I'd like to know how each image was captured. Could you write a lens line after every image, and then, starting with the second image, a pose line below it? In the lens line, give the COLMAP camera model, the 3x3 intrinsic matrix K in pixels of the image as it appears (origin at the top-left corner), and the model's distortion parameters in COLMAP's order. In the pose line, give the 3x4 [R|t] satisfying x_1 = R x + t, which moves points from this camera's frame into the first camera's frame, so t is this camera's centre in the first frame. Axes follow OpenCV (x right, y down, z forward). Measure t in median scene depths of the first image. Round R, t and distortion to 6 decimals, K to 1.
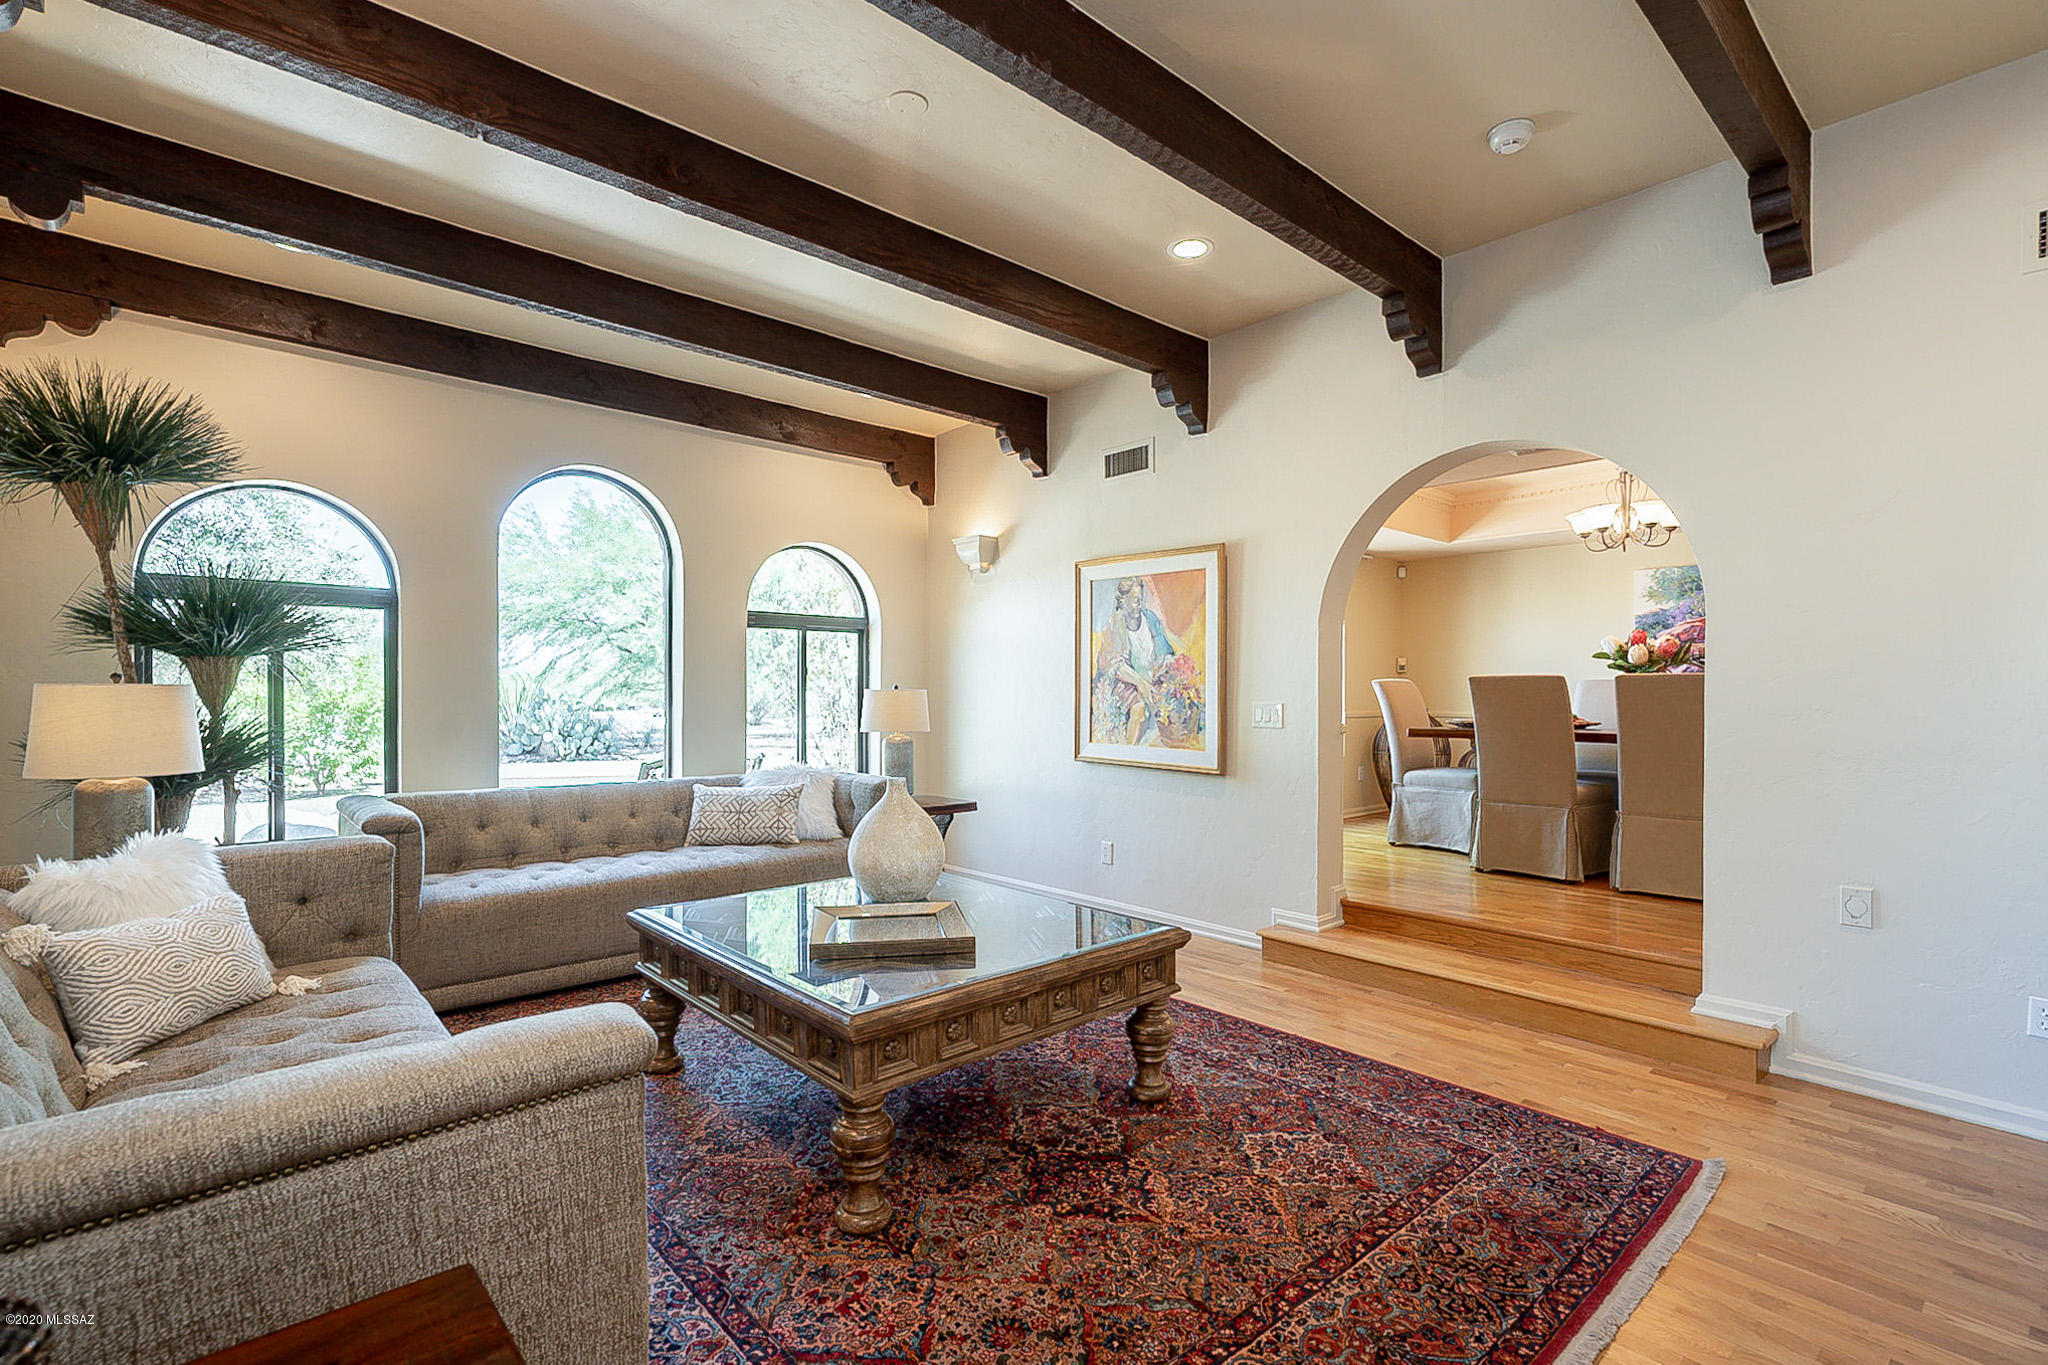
lens RADIAL K [[936.8, 0, 1019.8], [0, 936.8, 699.4], [0, 0, 1]] dist [-0.002499, 0.000027]
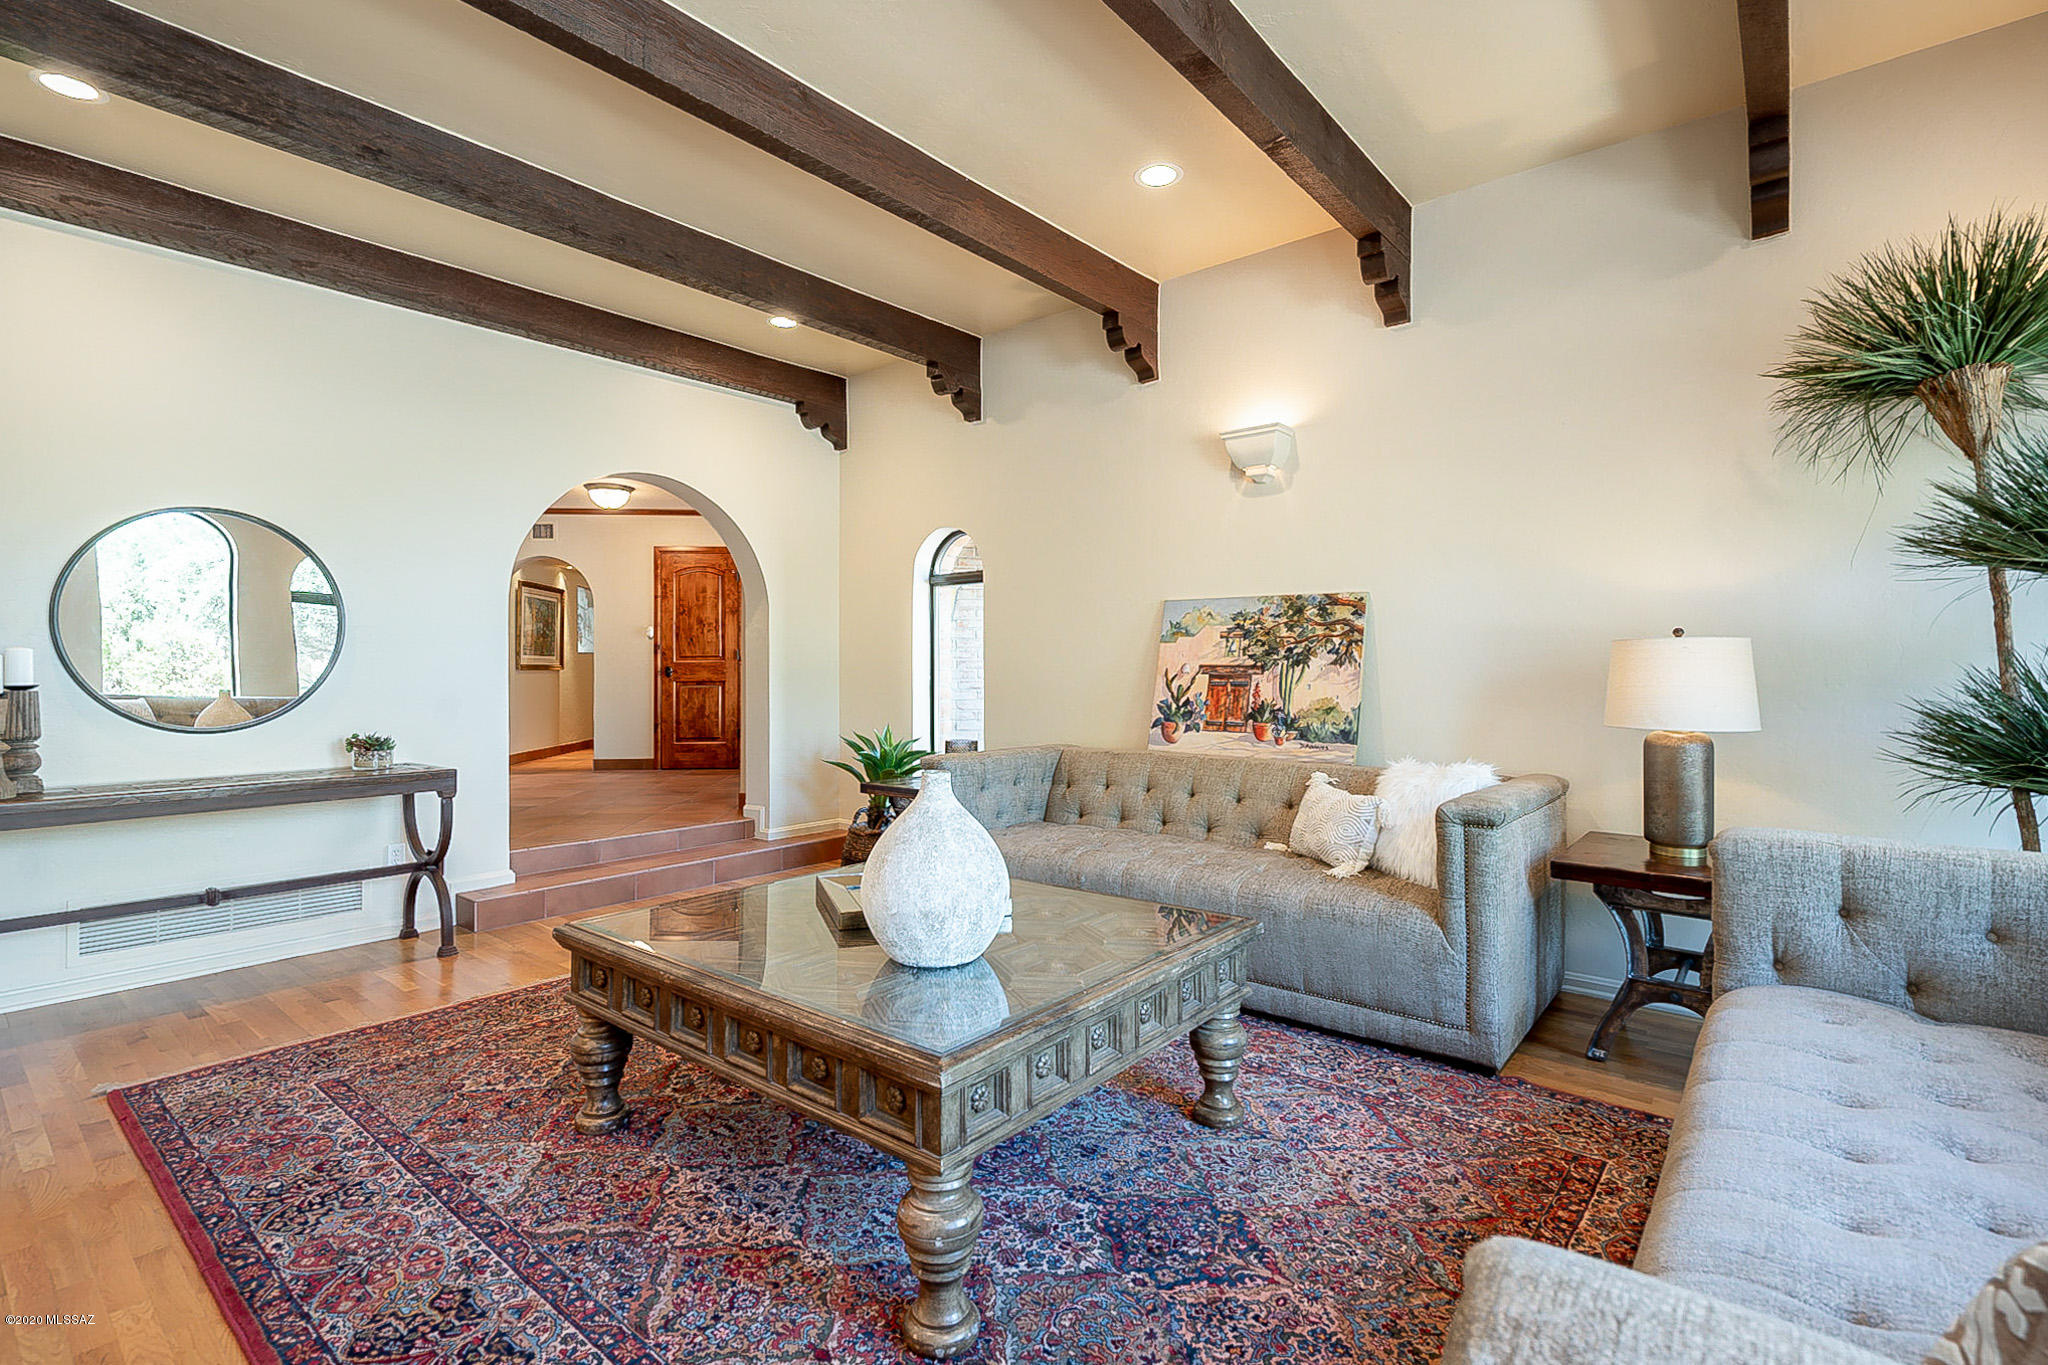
lens RADIAL K [[951.1, 0, 1021.9], [0, 951.1, 665.2], [0, 0, 1]] dist [-0.004131, -0.000313]
pose [[-0.988390, -0.001554, -0.151927, -0.068892], [-0.001762, 0.999998, 0.001233, 0.007340], [0.151925, 0.001486, -0.988391, 1.275213]]
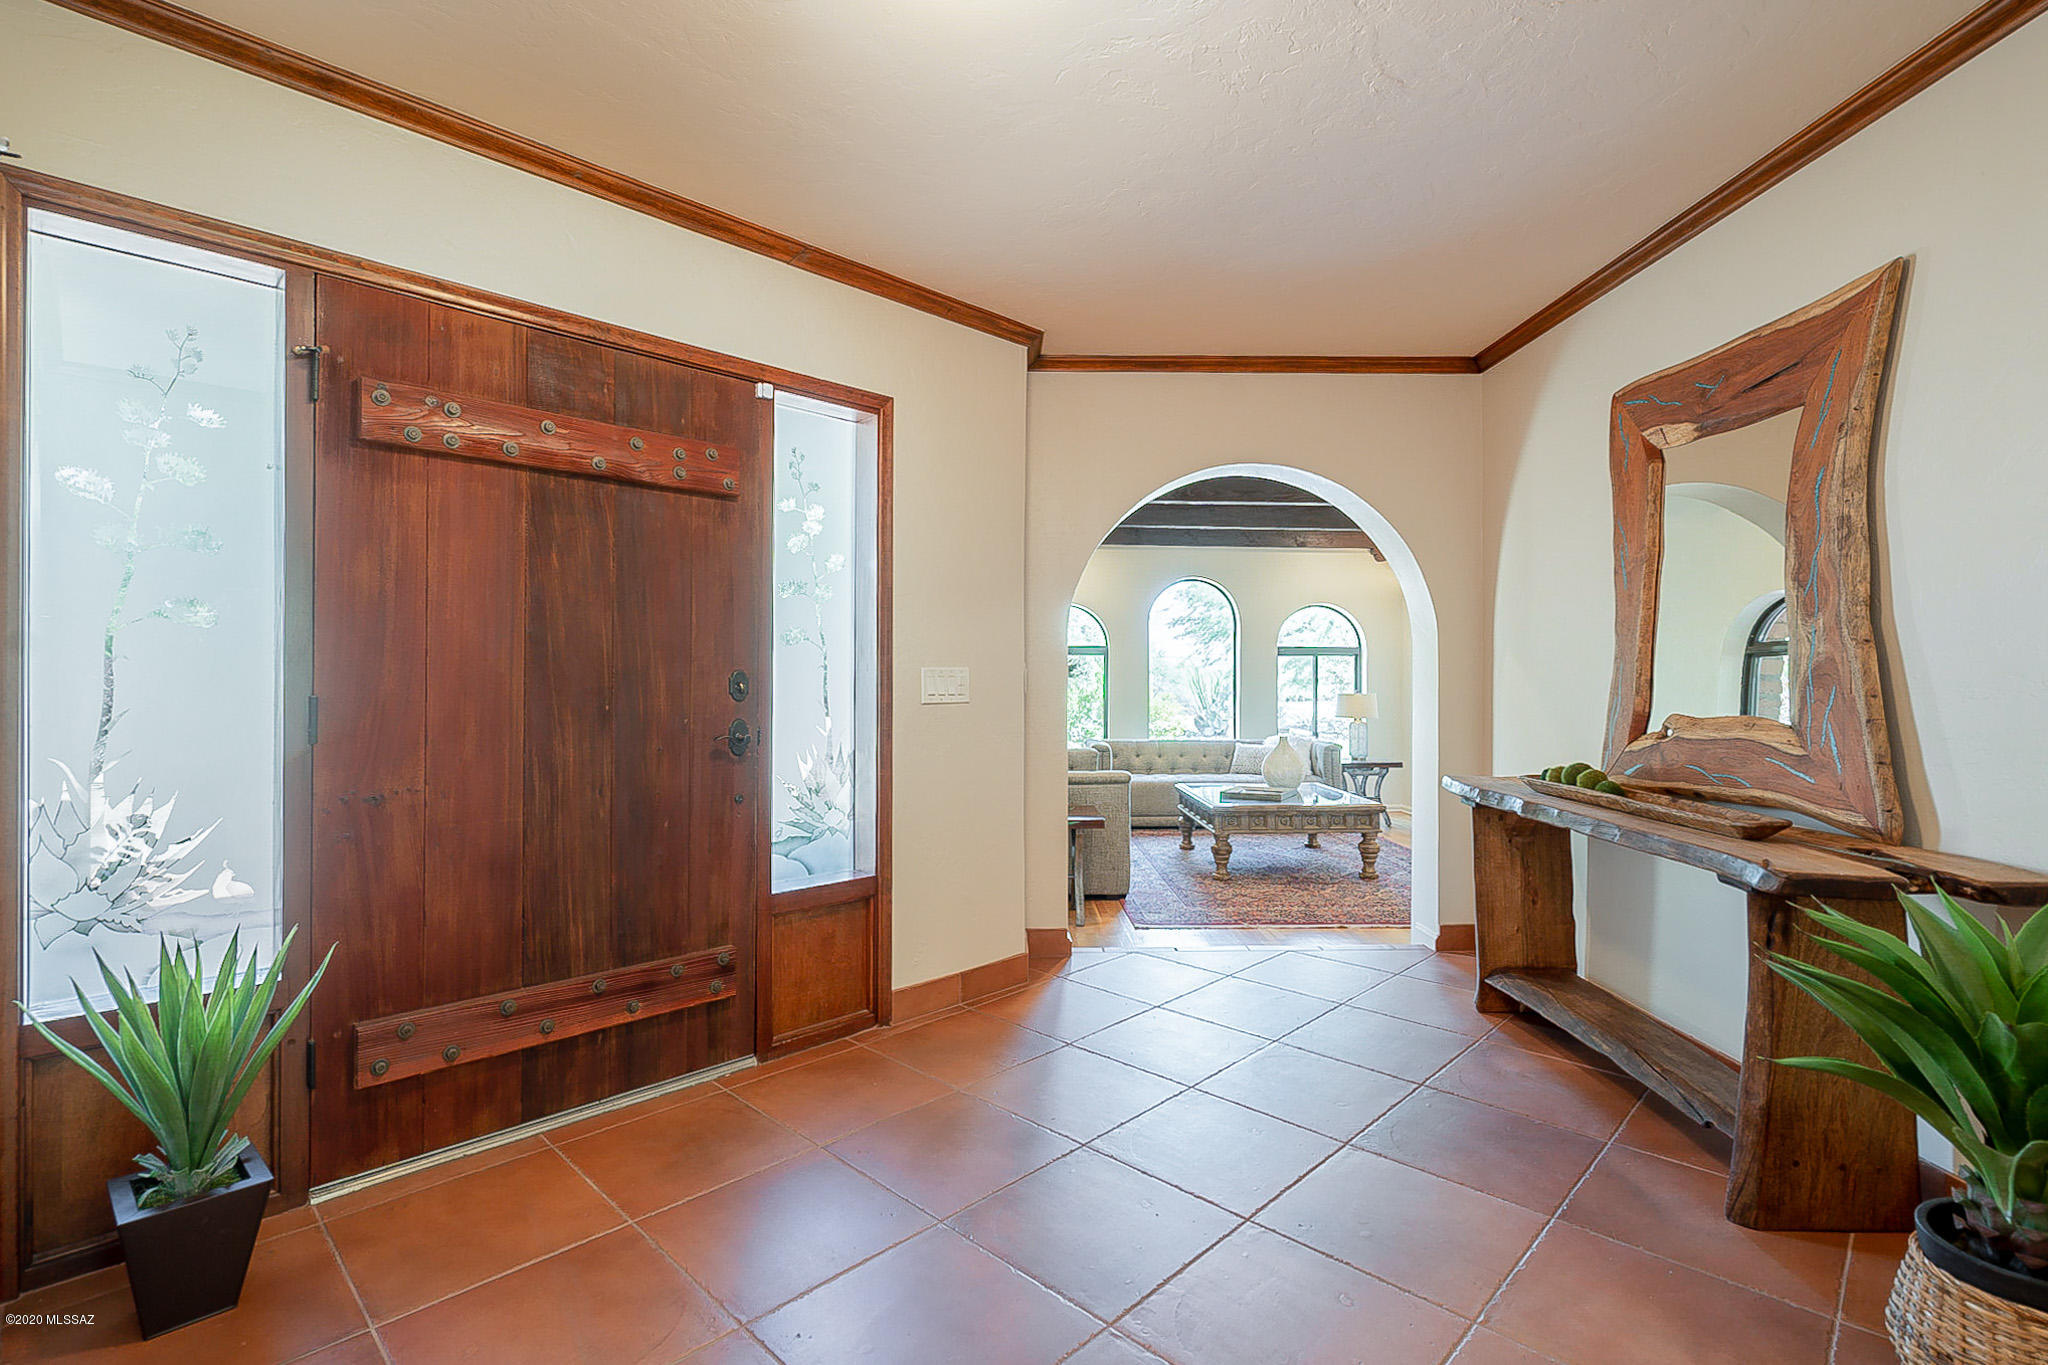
lens RADIAL K [[907.9, 0, 1043.8], [0, 907.9, 684.1], [0, 0, 1]] dist [-0.000855, -0.000053]
pose [[0.771529, 0.000338, -0.636194, 0.607960], [-0.005611, 0.999965, -0.006273, -0.016692], [0.636170, 0.008410, 0.771503, -0.781933]]
